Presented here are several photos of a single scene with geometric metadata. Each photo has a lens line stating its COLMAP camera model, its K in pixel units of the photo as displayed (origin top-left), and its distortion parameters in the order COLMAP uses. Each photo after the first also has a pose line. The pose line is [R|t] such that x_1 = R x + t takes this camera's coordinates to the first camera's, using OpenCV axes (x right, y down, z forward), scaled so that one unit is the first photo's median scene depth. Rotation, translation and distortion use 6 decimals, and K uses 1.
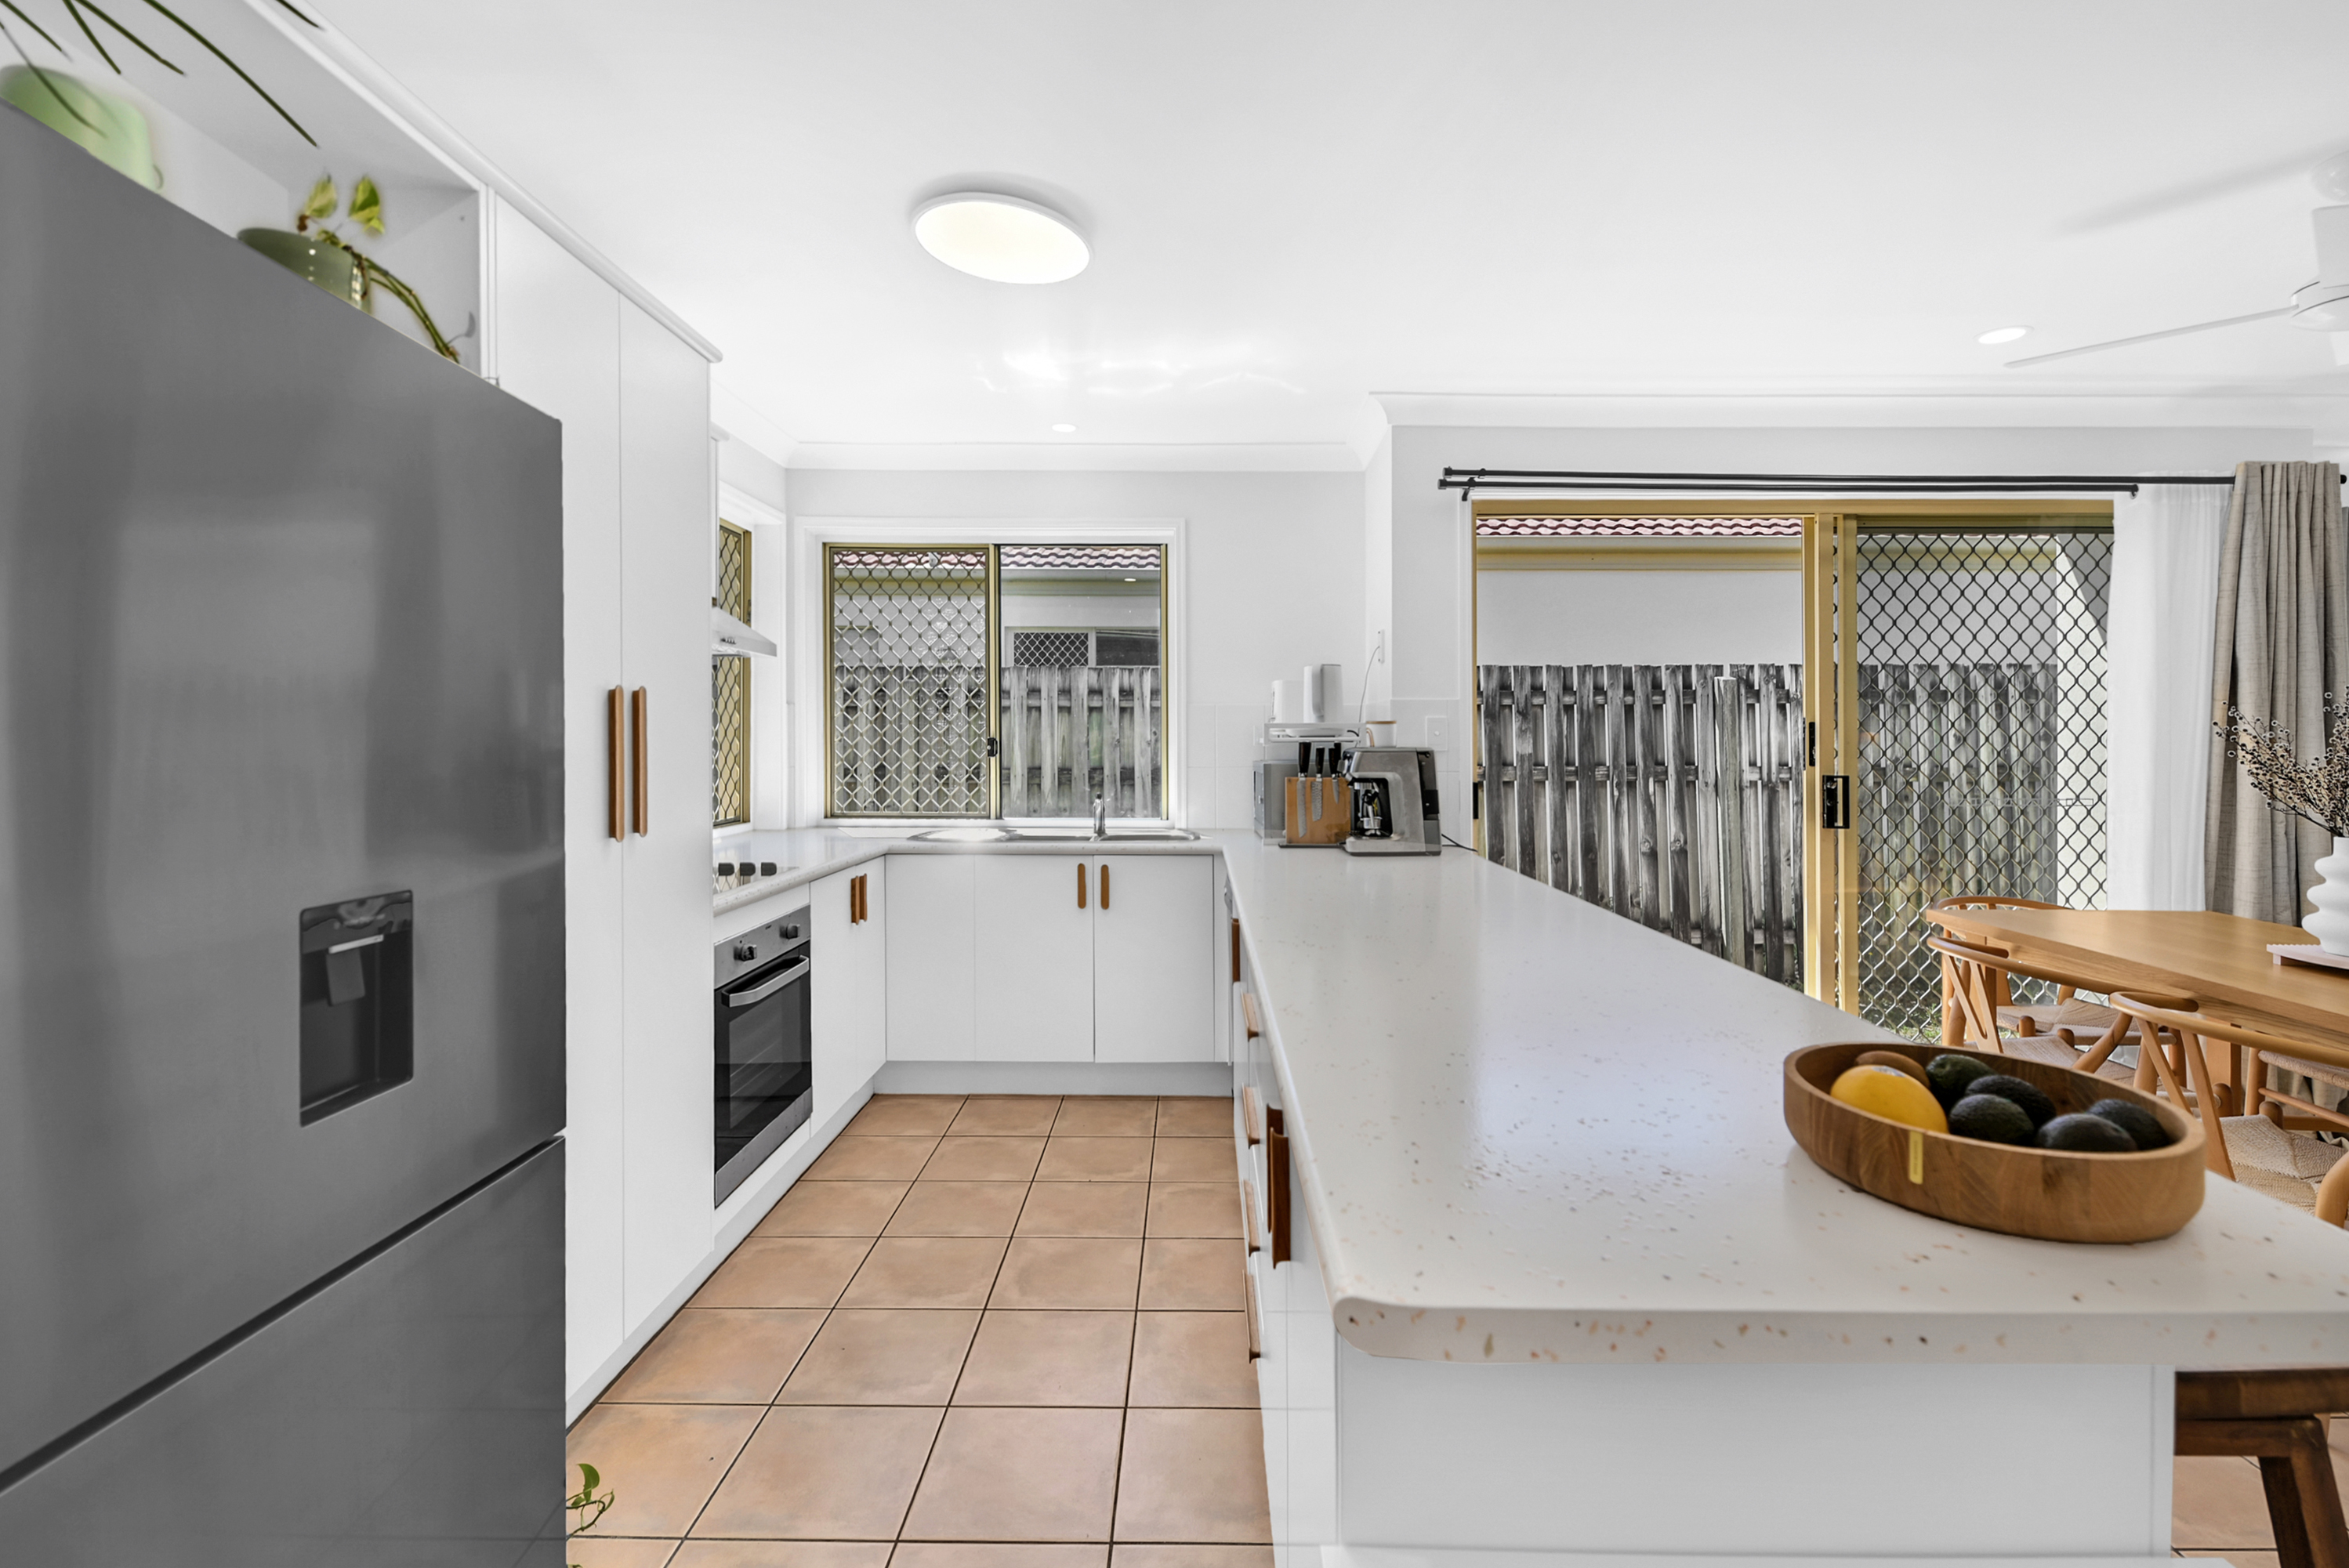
lens RADIAL K [[1081.8, 0, 1311.5], [0, 1081.8, 760.2], [0, 0, 1]] dist [0.001048, -0.034517]
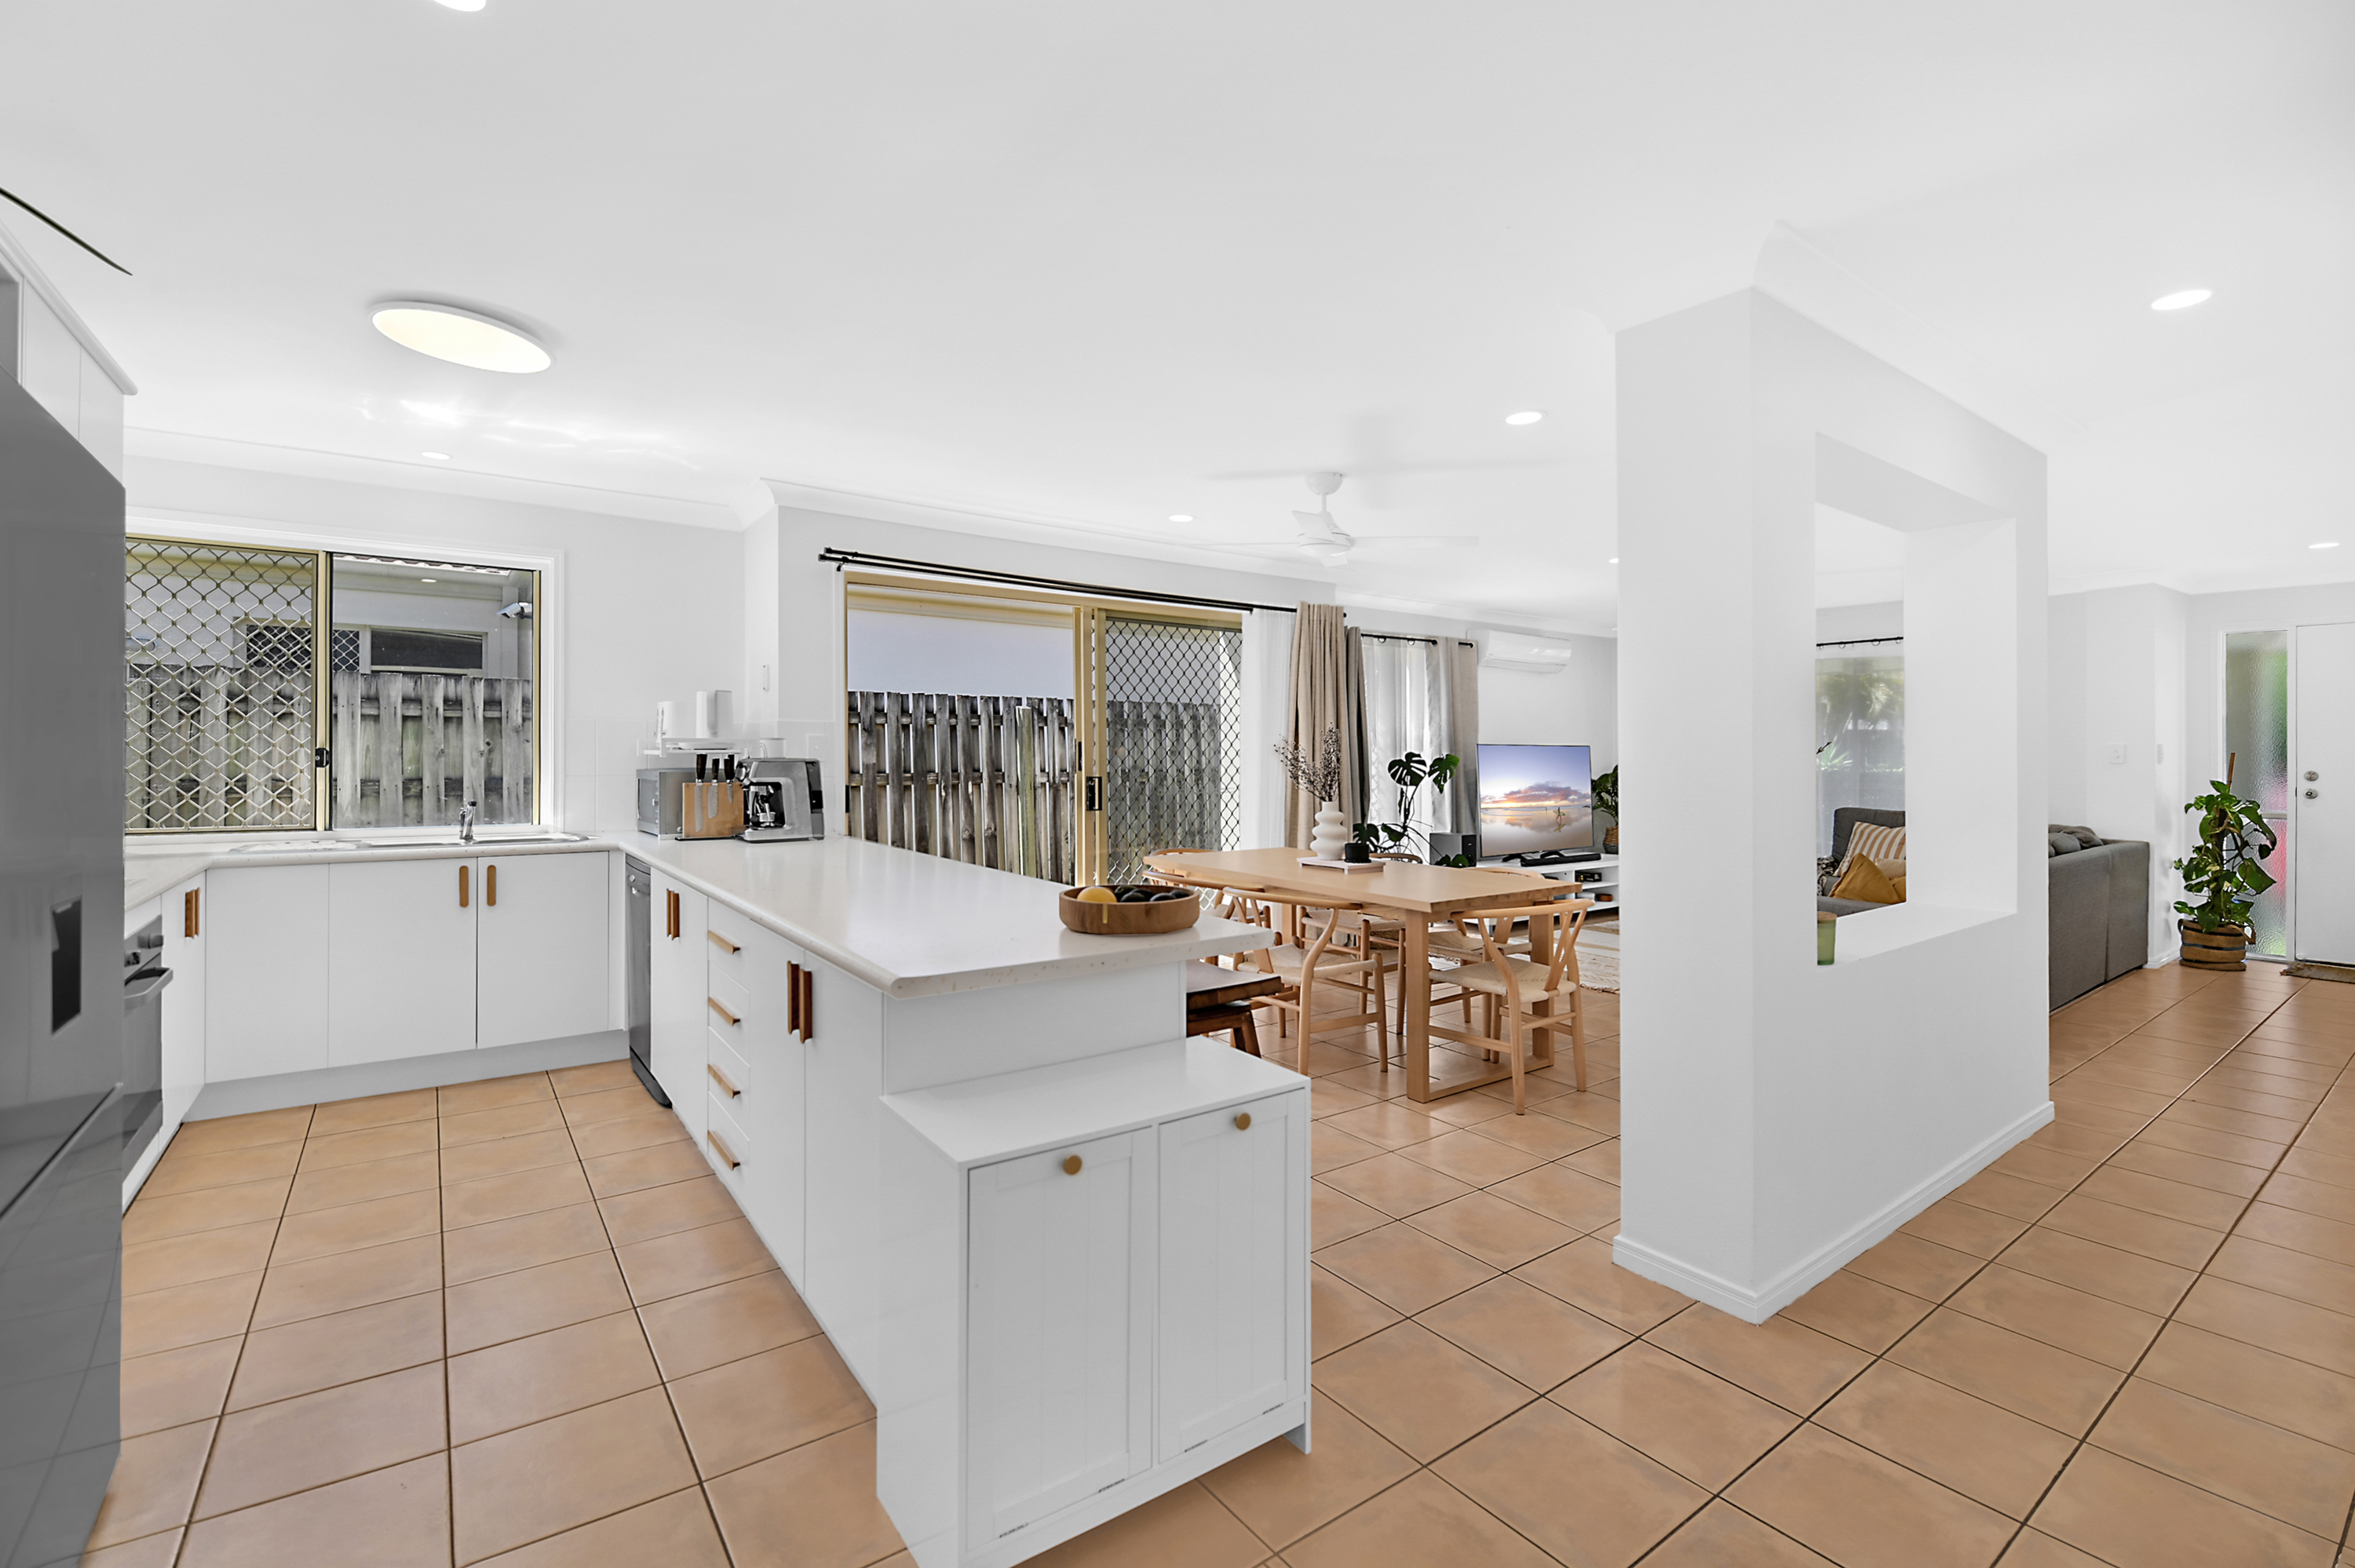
lens RADIAL K [[1051.3, 0, 1176.0], [0, 1051.3, 759.1], [0, 0, 1]] dist [0.000317, 0.000024]
pose [[0.869872, 0.000209, 0.493277, -0.110562], [0.004803, 0.999949, -0.008893, 0.001917], [-0.493254, 0.010105, 0.869827, -0.262711]]
